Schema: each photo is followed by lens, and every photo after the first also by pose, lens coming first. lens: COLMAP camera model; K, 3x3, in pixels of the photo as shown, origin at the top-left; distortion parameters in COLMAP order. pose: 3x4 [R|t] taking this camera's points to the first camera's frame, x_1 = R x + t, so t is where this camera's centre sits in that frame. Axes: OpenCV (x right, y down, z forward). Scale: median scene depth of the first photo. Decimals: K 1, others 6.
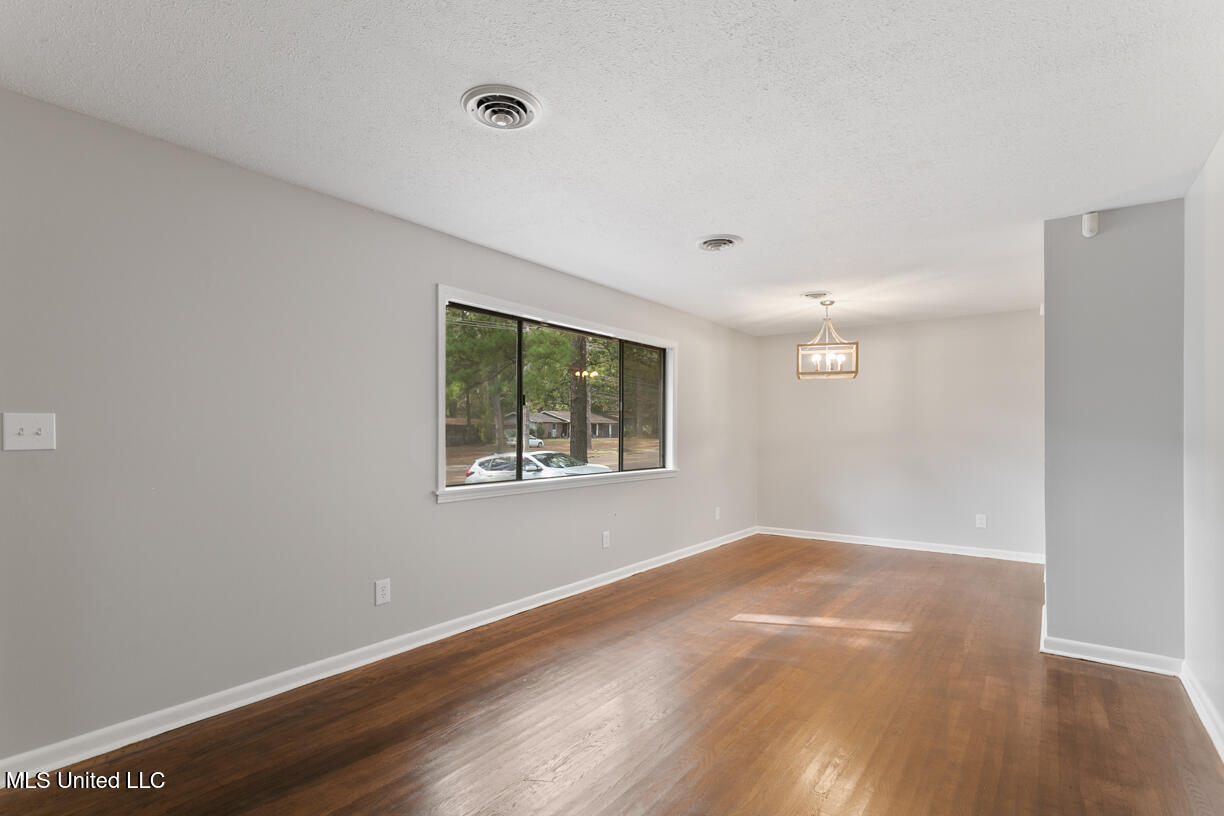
lens RADIAL K [[602.2, 0, 608.1], [0, 602.2, 416.1], [0, 0, 1]] dist [0.001642, 0.000852]
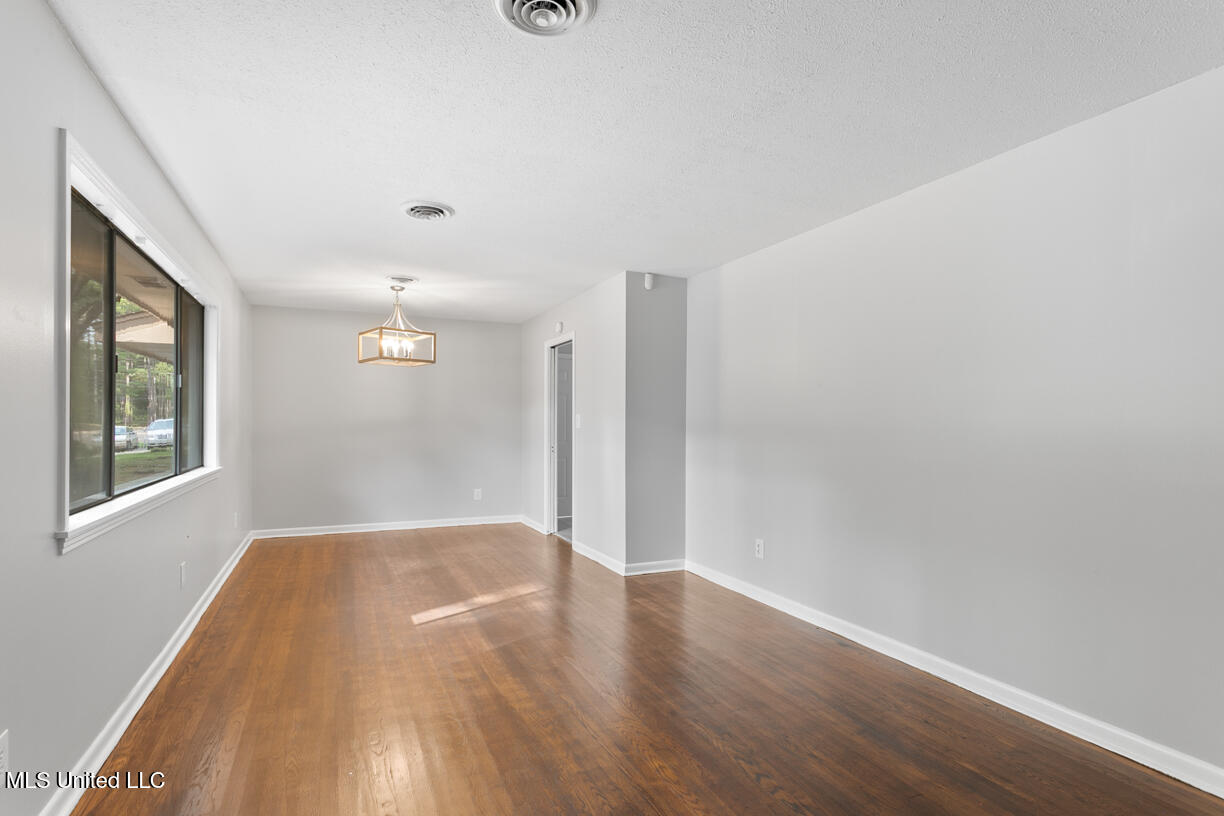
lens RADIAL K [[602.2, 0, 608.4], [0, 602.2, 413.0], [0, 0, 1]] dist [0.001642, 0.000852]
pose [[0.482027, 0.014018, 0.876044, -0.465881], [-0.029218, 0.999573, 0.000082, 0.007986], [-0.875669, -0.025636, 0.482231, 0.310338]]
